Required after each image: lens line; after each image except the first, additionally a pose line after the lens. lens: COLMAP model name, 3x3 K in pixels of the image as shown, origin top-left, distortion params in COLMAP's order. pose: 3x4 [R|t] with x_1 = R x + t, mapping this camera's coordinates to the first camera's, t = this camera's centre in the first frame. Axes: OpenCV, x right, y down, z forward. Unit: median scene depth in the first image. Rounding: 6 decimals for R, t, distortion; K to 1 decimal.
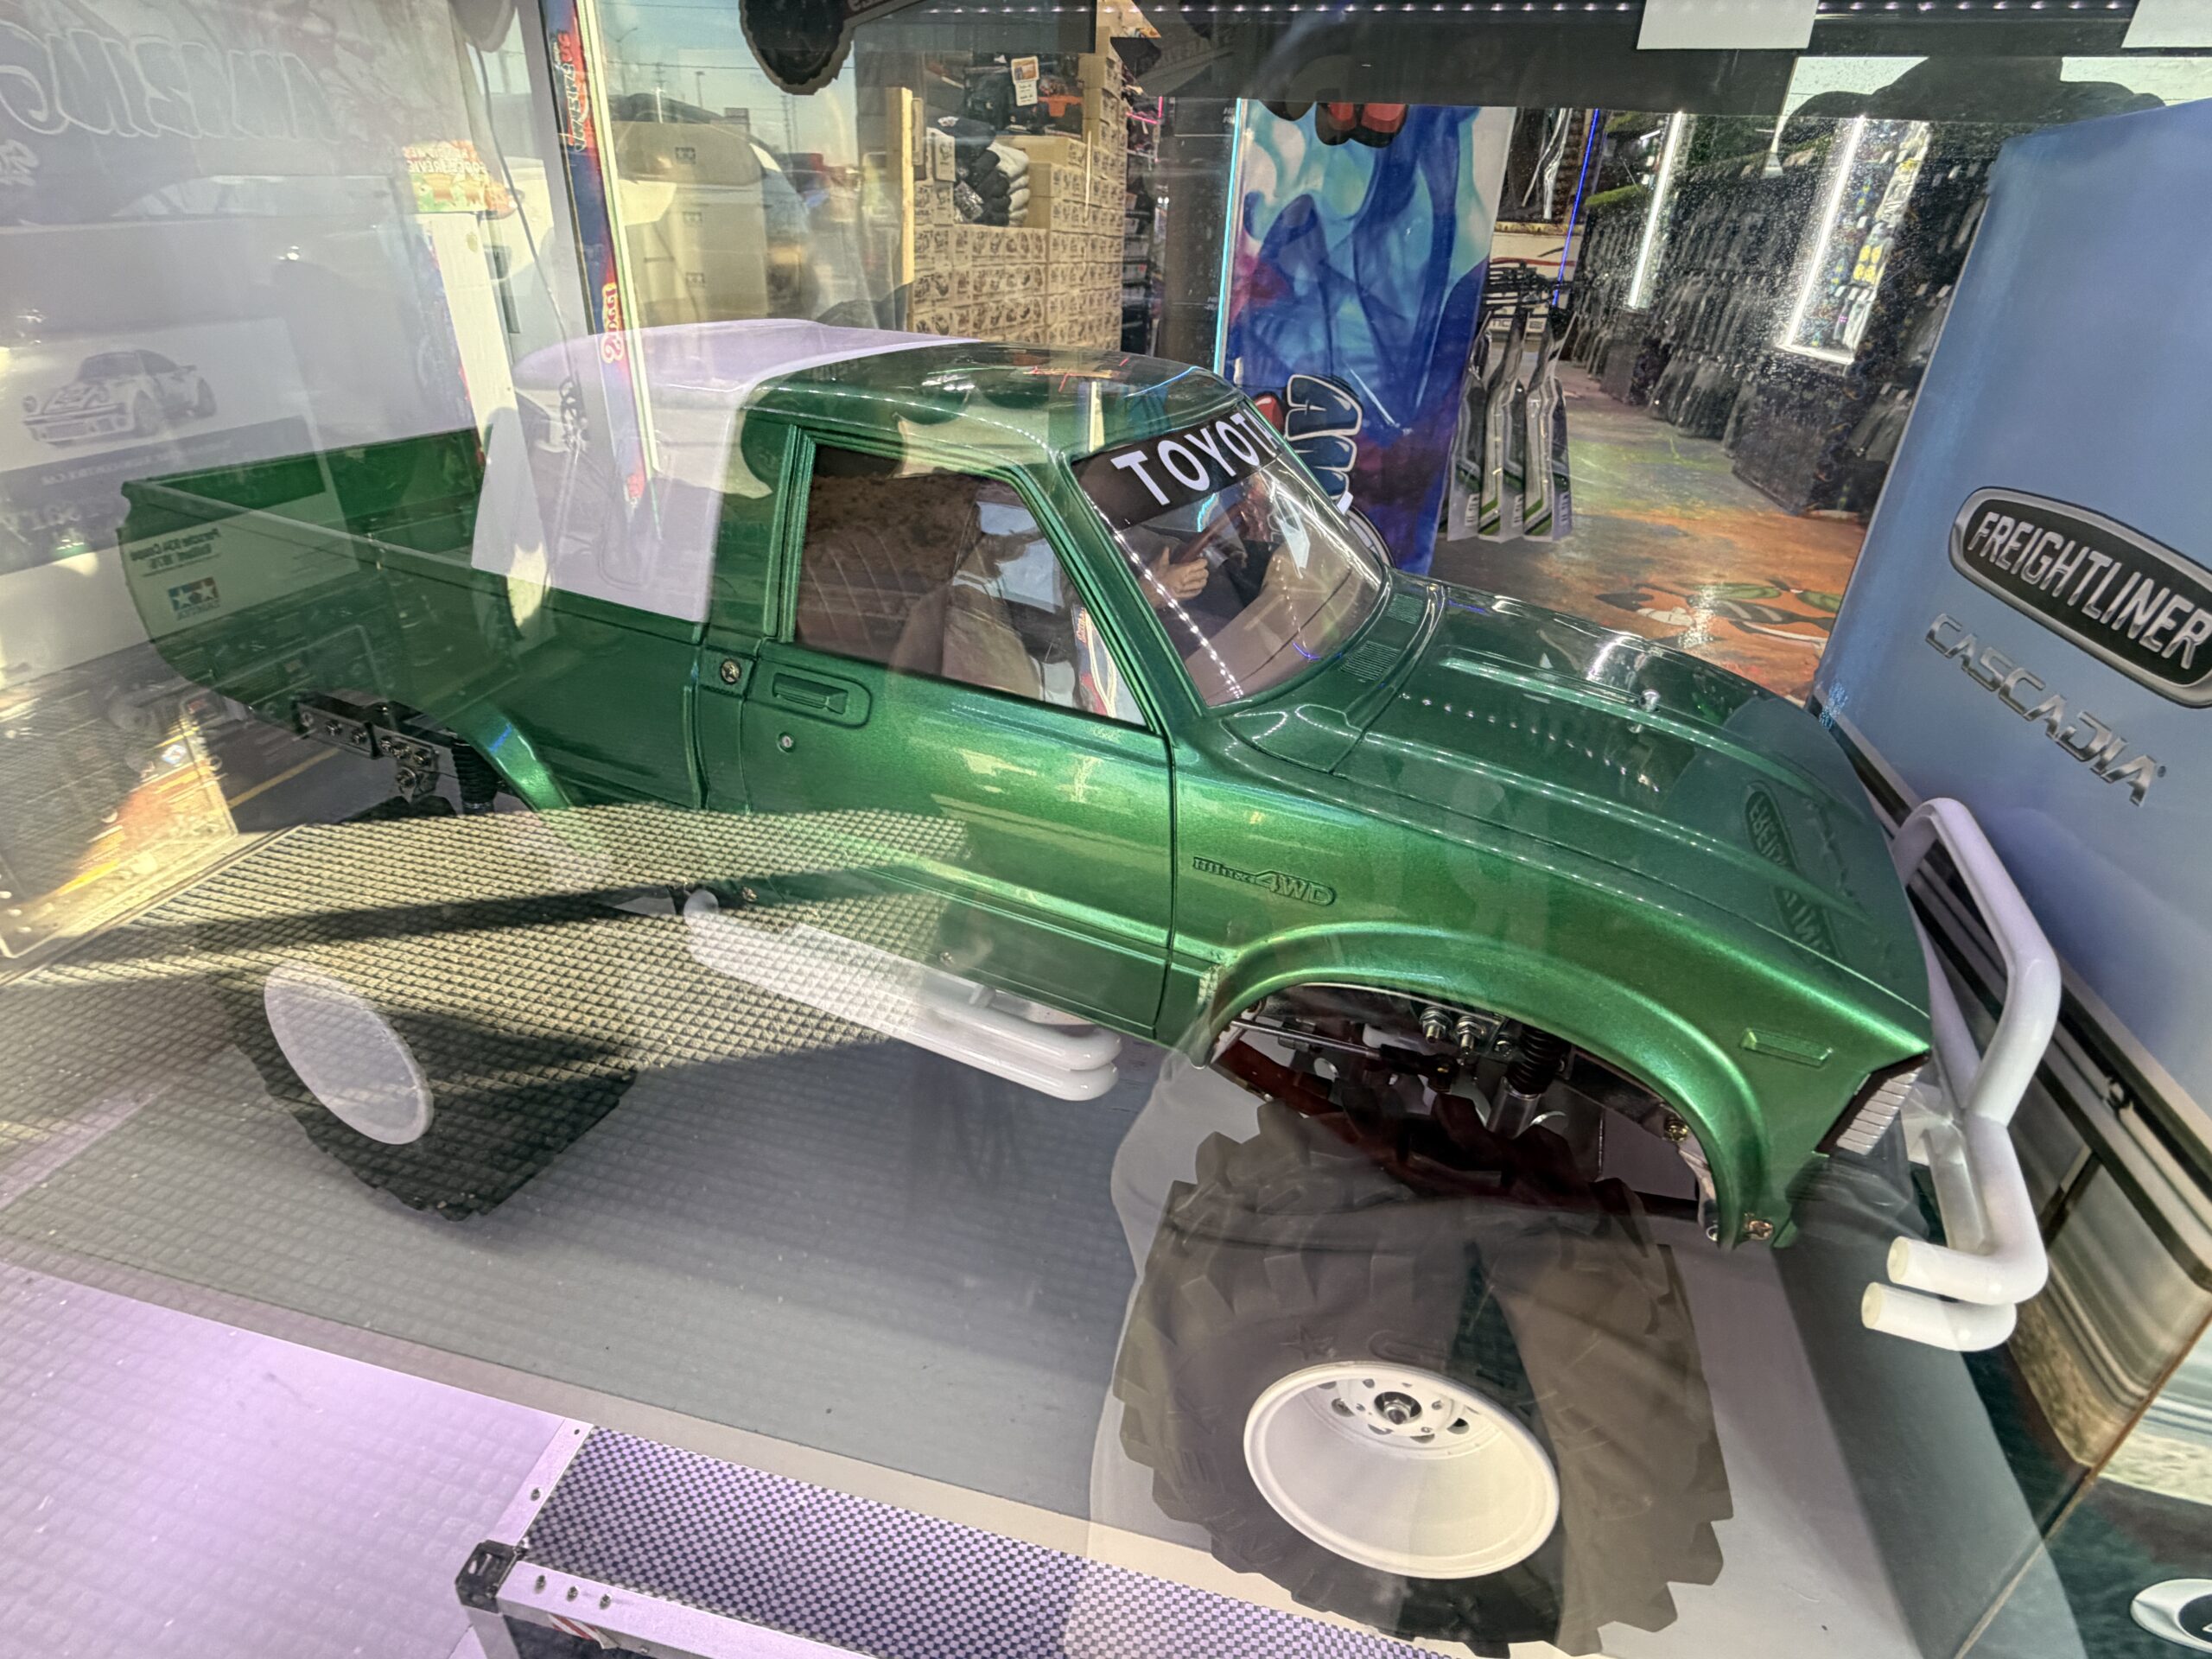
lens RADIAL K [[1100.8, 0, 1096.9], [0, 1100.8, 825.8], [0, 0, 1]] dist [-0.000389, -0.000561]
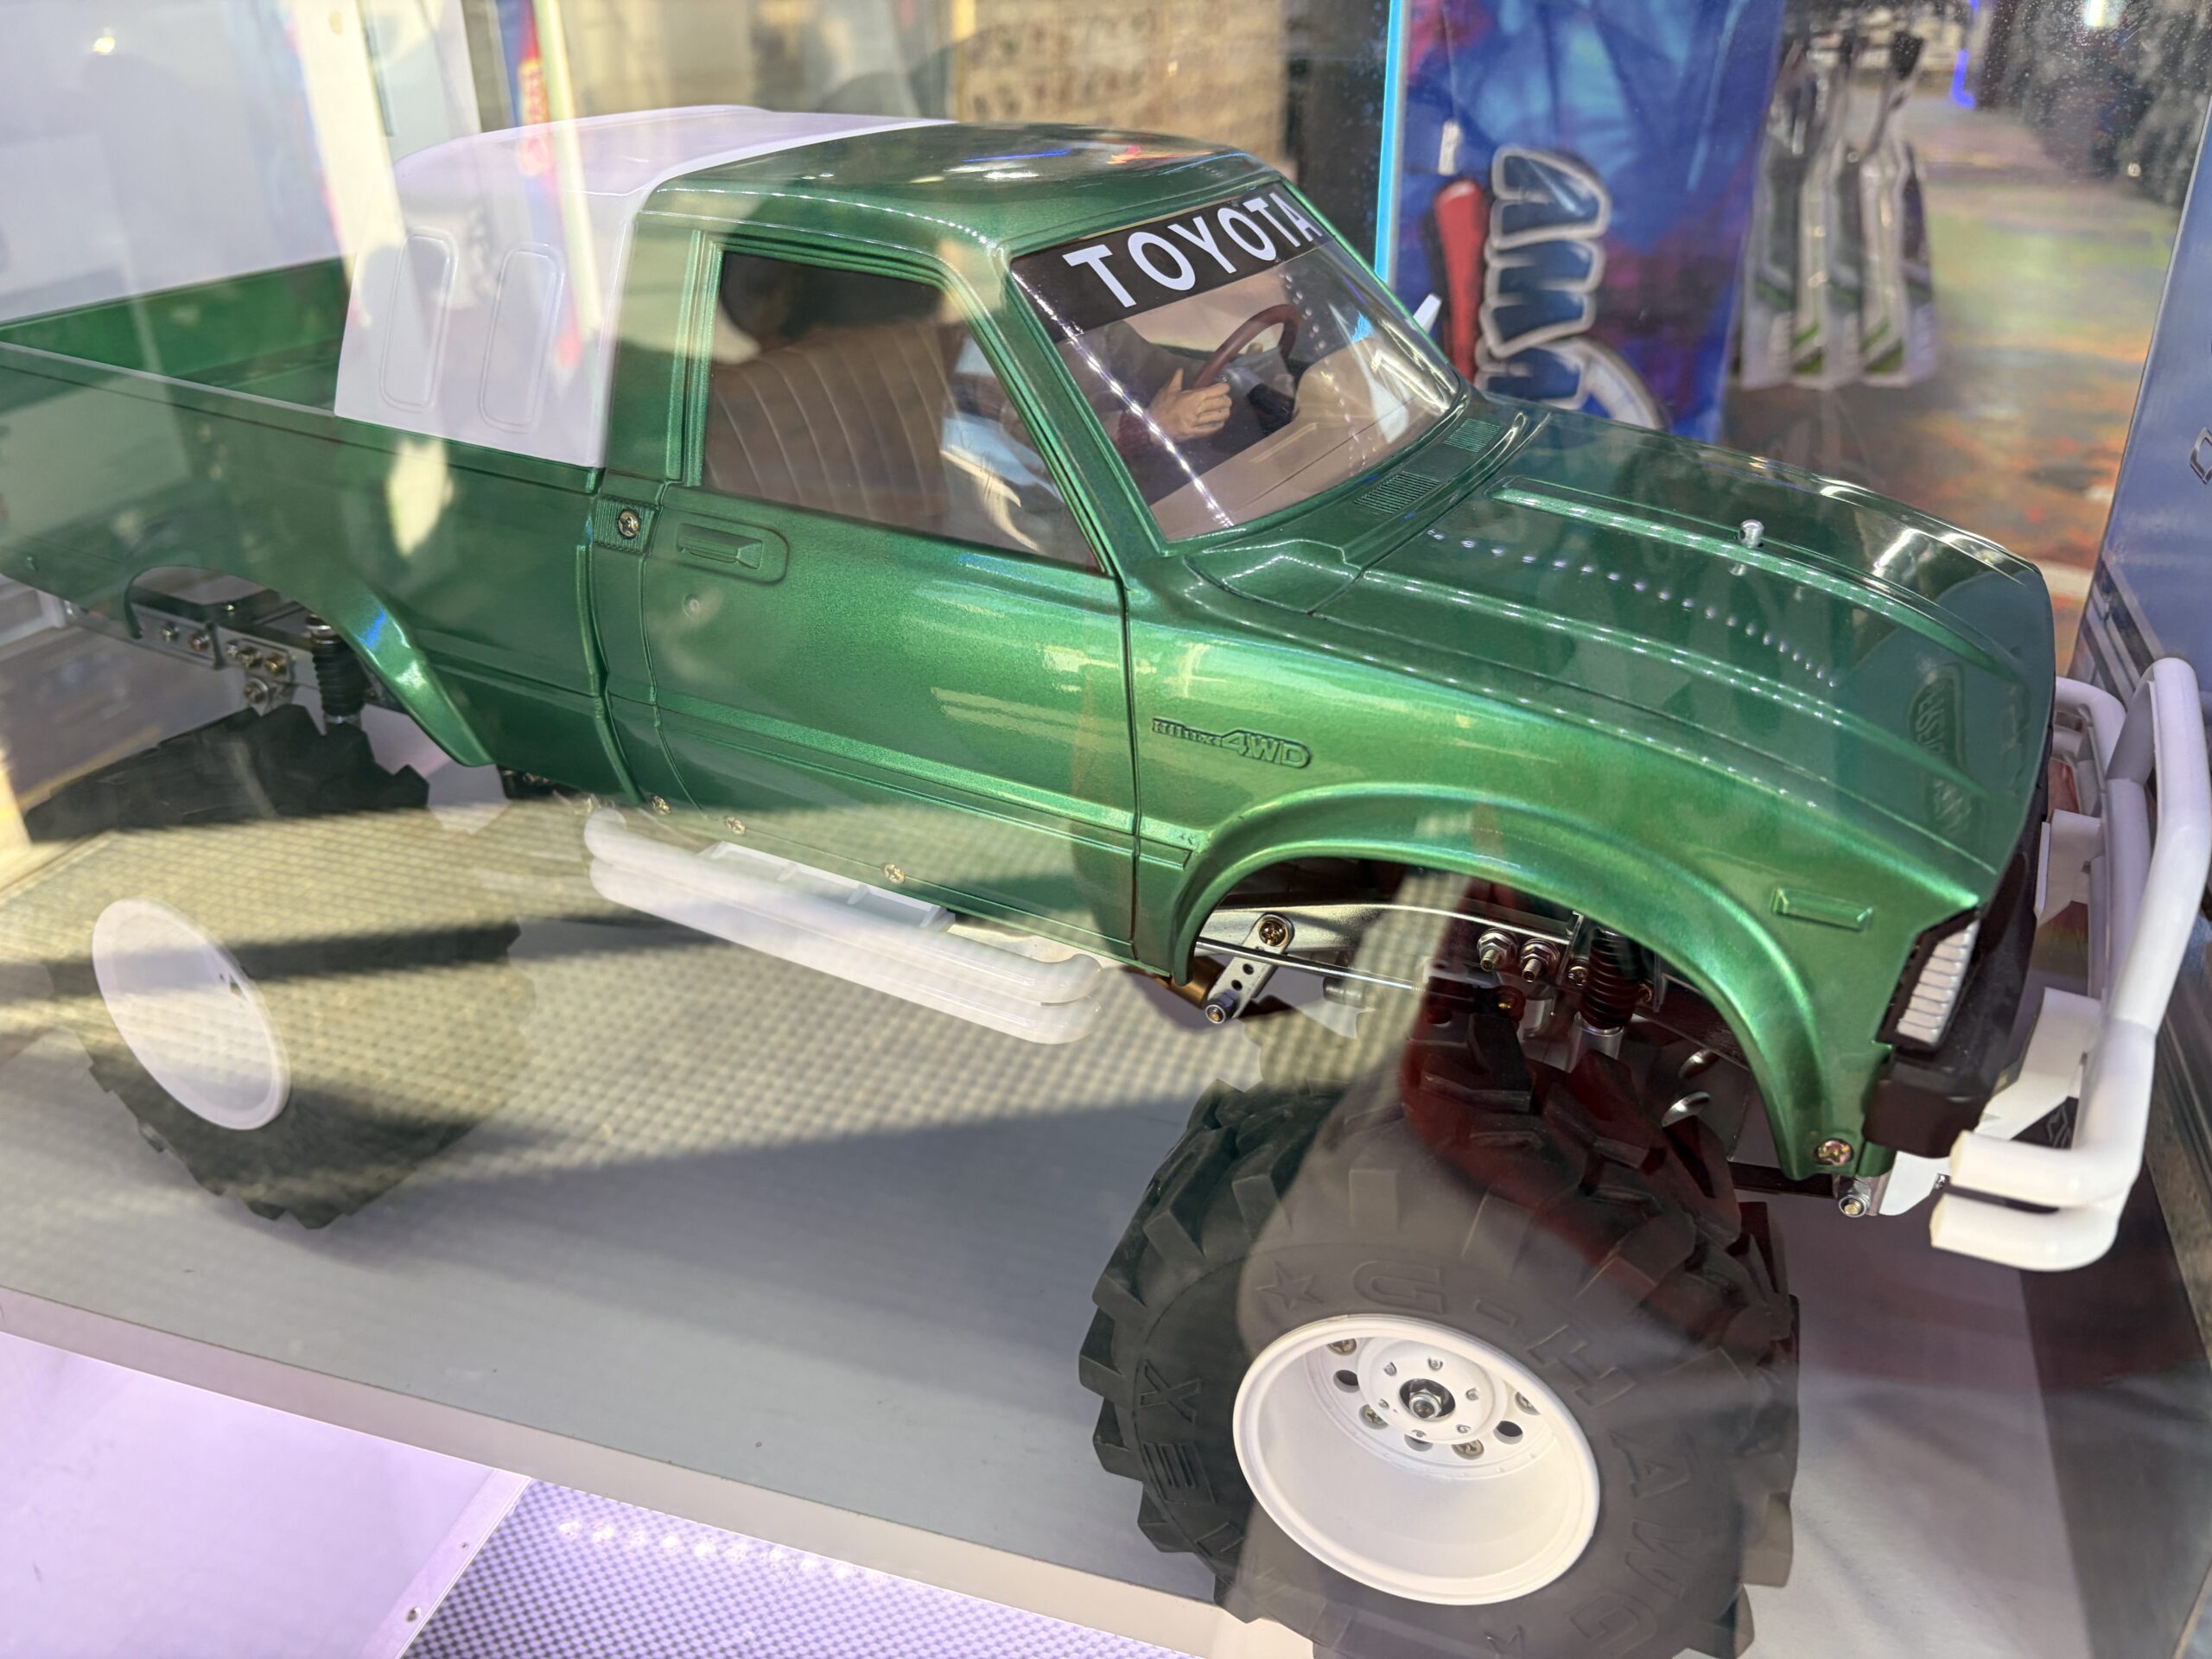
lens RADIAL K [[1717.3, 0, 1144.3], [0, 1717.3, 824.5], [0, 0, 1]] dist [-0.003730, -0.003368]
pose [[0.996967, -0.010502, -0.077119, 0.138998], [0.008790, 0.999708, -0.022508, 0.107193], [0.077333, 0.021762, 0.996768, -0.238587]]
